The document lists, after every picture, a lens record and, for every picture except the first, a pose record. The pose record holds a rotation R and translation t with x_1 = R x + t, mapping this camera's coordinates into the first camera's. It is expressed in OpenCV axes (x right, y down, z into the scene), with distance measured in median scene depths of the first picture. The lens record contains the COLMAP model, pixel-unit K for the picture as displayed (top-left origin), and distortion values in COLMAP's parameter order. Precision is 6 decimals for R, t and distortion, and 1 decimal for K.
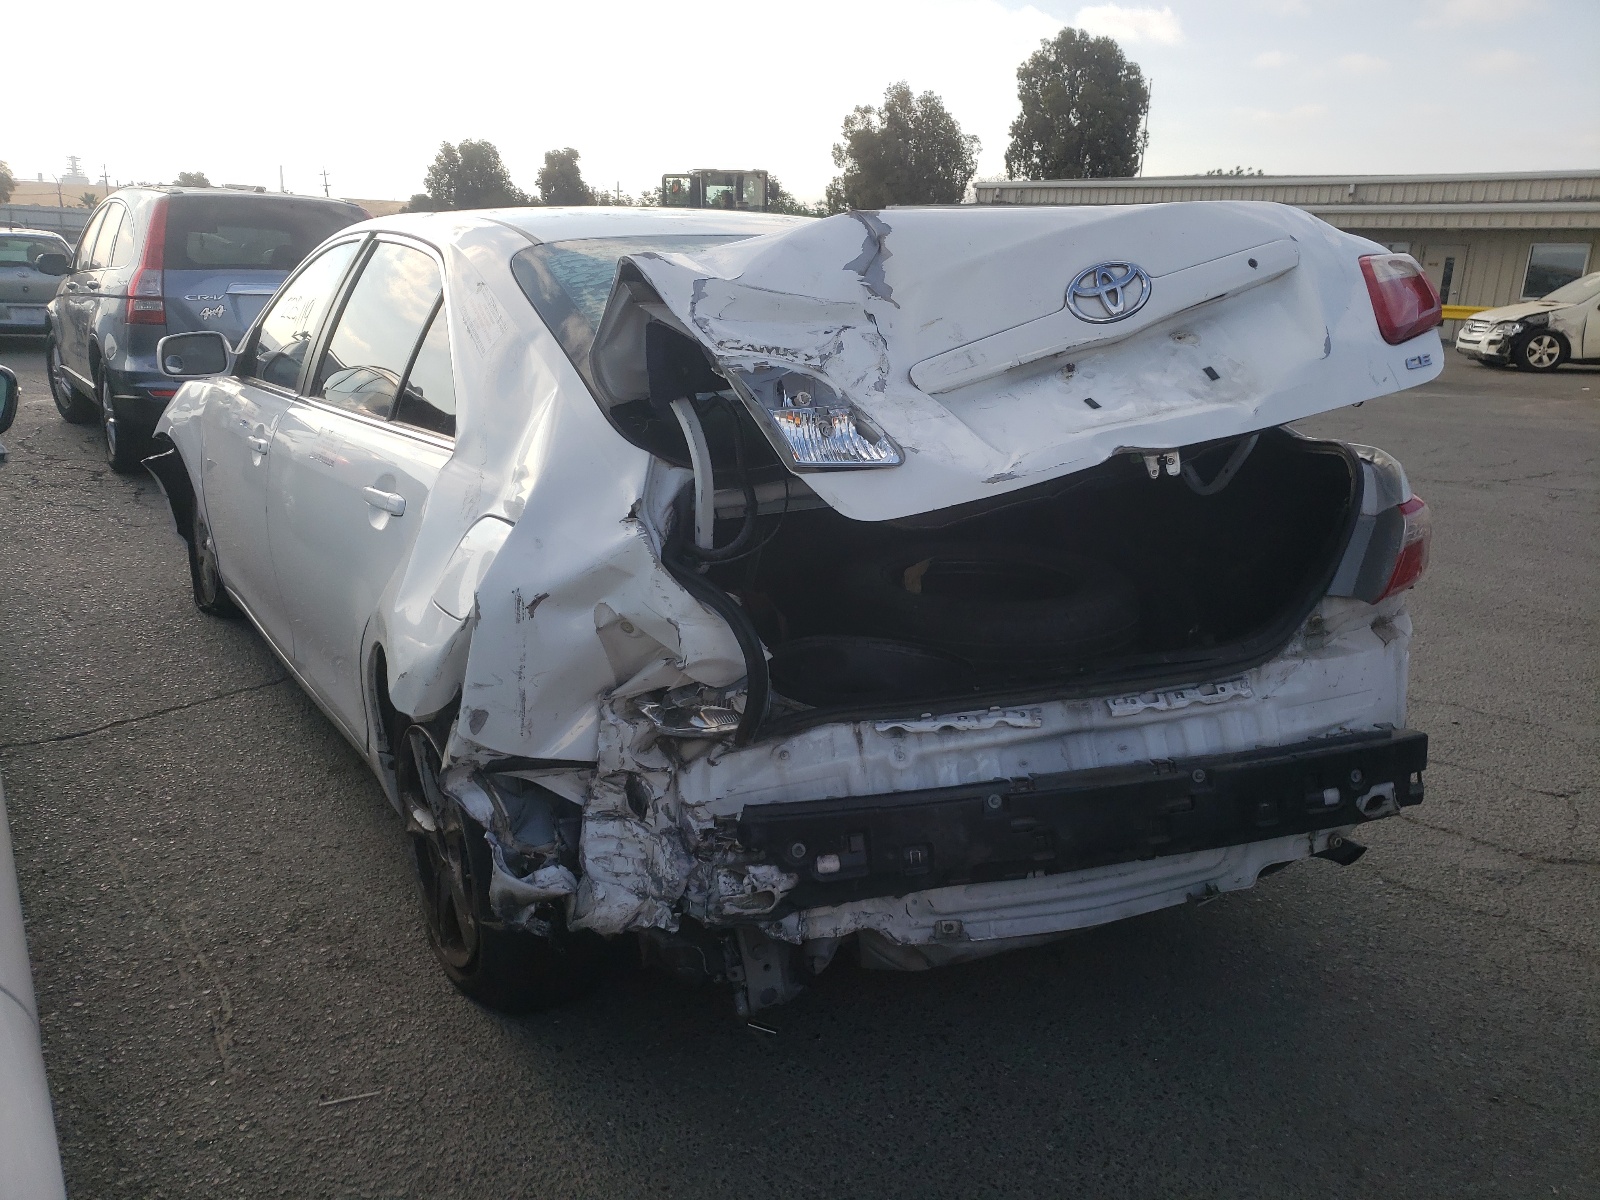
lens RADIAL K [[1196.5, 0, 809.9], [0, 1196.5, 617.0], [0, 0, 1]] dist [0.054194, -0.034417]
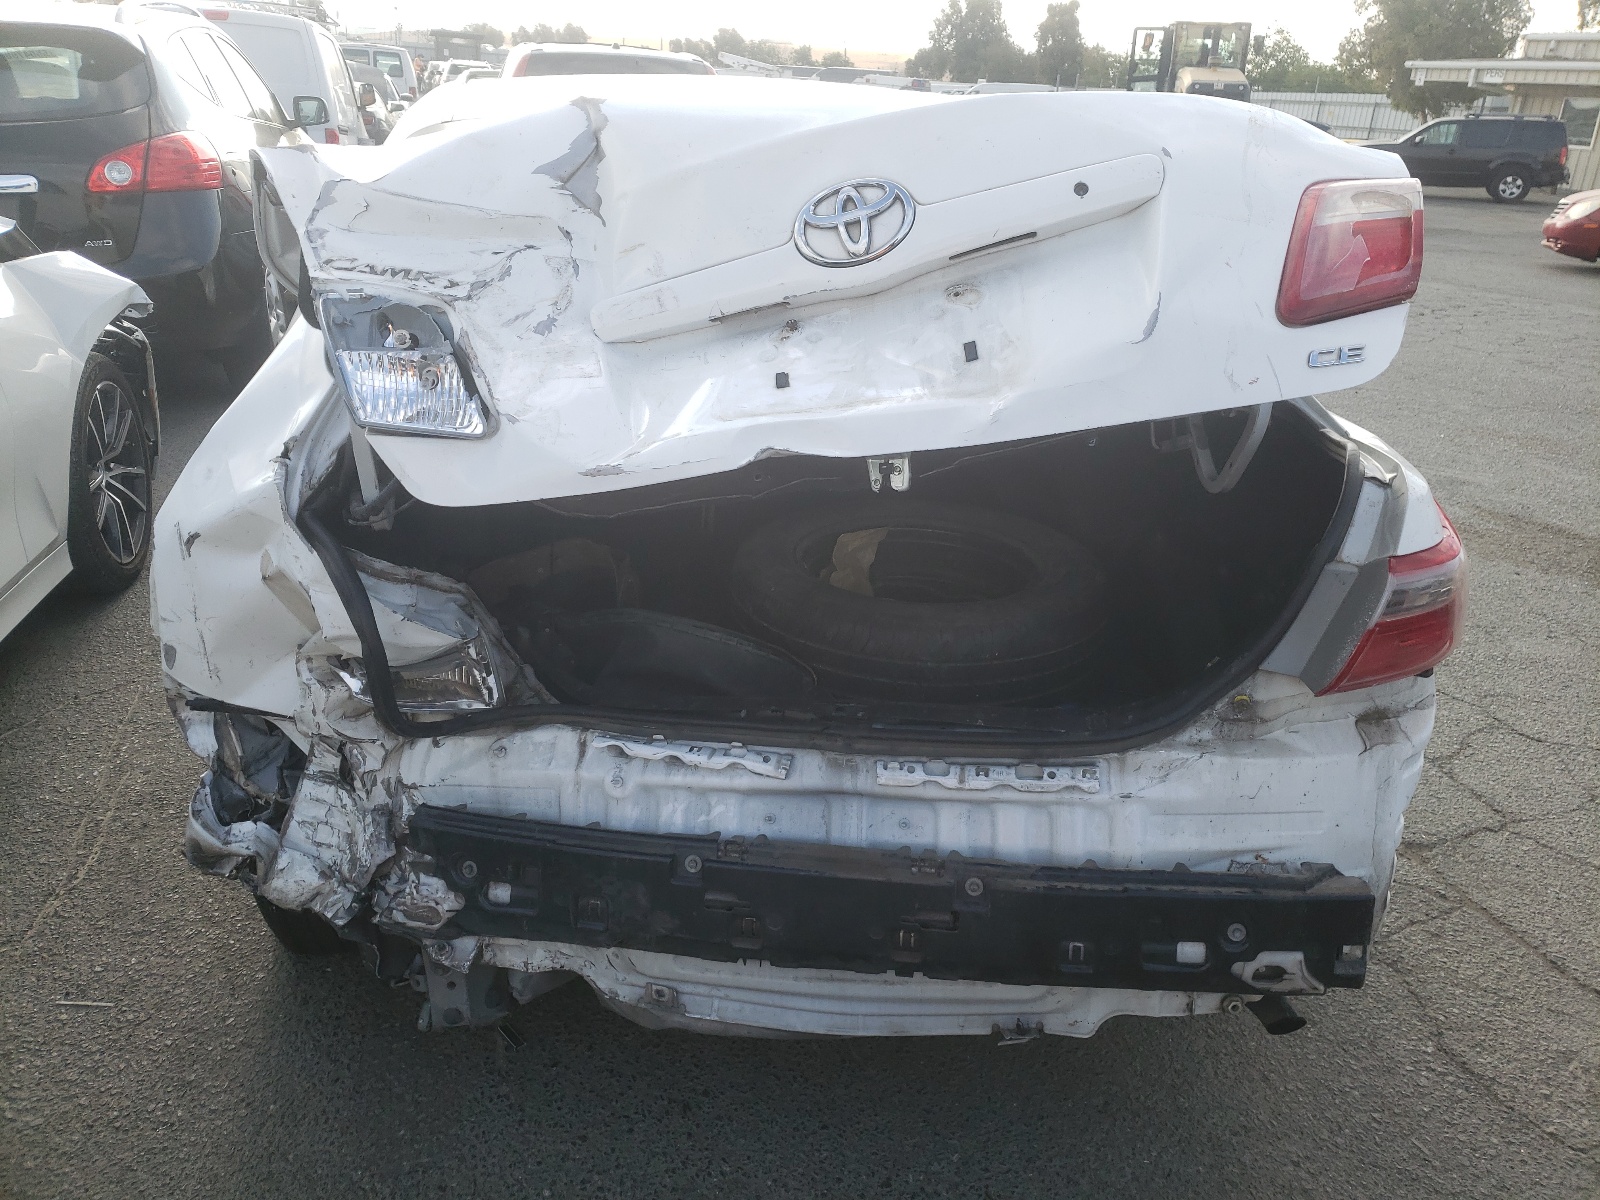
lens RADIAL K [[1196.5, 0, 804.5], [0, 1196.5, 584.1], [0, 0, 1]] dist [0.054194, -0.034417]
pose [[0.932590, 0.152006, -0.327367, 0.442686], [-0.125626, 0.986983, 0.100409, -0.114417], [0.338369, -0.052514, 0.939547, 0.280893]]
